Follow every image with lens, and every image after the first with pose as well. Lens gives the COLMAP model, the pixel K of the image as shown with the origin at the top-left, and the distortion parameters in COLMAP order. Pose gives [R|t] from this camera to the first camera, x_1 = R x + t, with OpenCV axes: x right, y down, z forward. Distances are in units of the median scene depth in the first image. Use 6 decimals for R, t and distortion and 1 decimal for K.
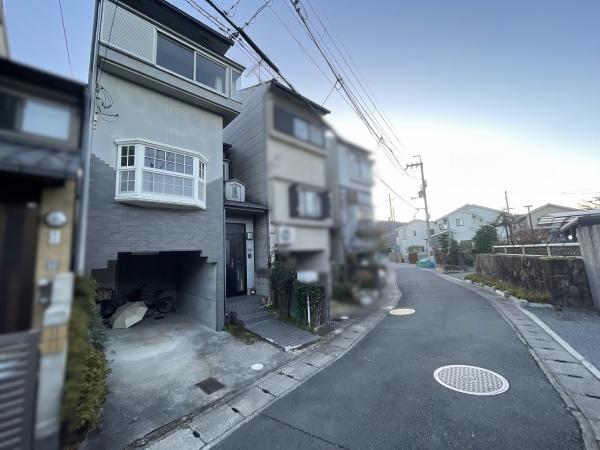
lens RADIAL K [[241.2, 0, 300.5], [0, 241.2, 223.2], [0, 0, 1]] dist [-0.005837, 0.000650]
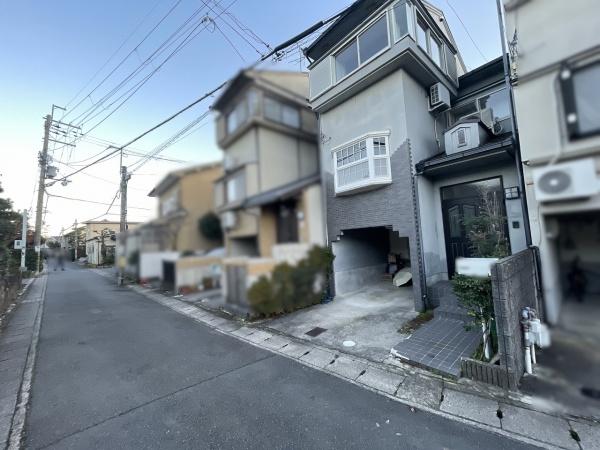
lens RADIAL K [[241.2, 0, 299.6], [0, 241.2, 223.8], [0, 0, 1]] dist [-0.005837, 0.000650]
pose [[-0.035113, -0.027203, -0.999013, 0.701459], [0.186885, 0.981817, -0.033304, 0.081227], [0.981754, -0.187870, -0.029391, 0.759518]]
